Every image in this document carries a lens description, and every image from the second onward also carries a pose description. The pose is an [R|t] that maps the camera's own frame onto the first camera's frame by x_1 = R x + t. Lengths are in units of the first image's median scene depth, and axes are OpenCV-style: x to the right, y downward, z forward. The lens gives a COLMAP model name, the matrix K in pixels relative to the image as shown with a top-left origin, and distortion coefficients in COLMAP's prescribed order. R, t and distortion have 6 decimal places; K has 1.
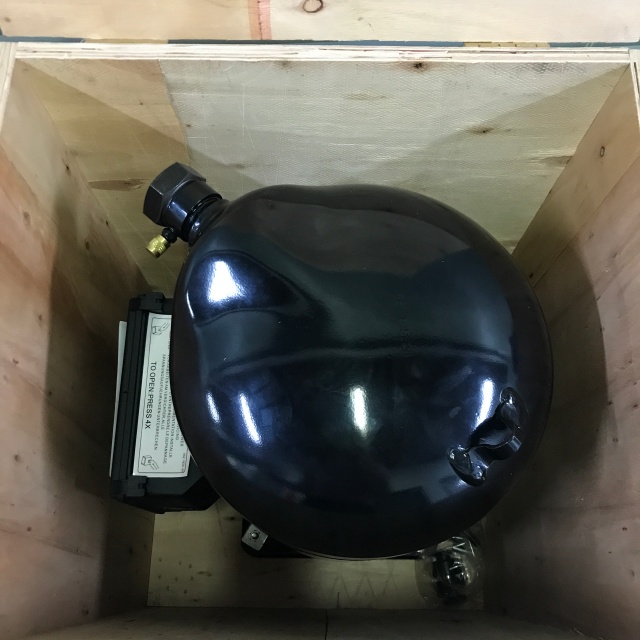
lens RADIAL K [[679.1, 0, 320.0], [0, 679.1, 320.0], [0, 0, 1]] dist [-0.010917, 0.034022]
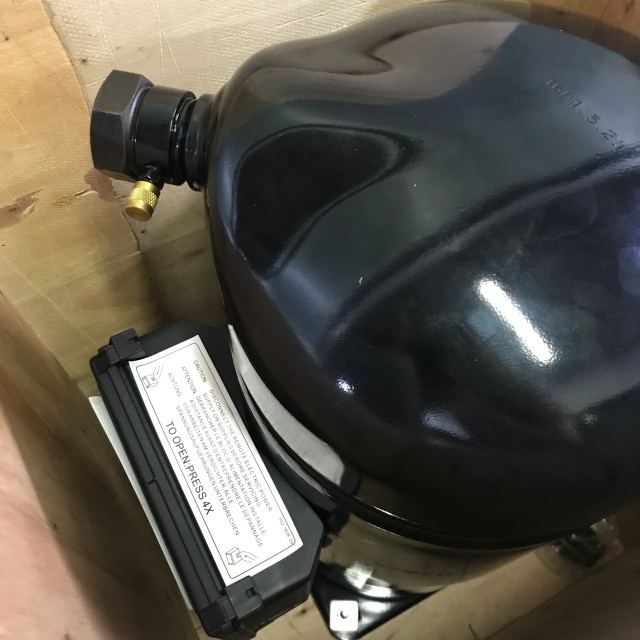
lens RADIAL K [[679.1, 0, 320.0], [0, 679.1, 320.0], [0, 0, 1]] dist [-0.010917, 0.034022]
pose [[0.869469, -0.427651, 0.247263, -0.251095], [0.454120, 0.888961, -0.059363, 0.083562], [-0.194420, 0.163901, 0.967128, 0.325448]]
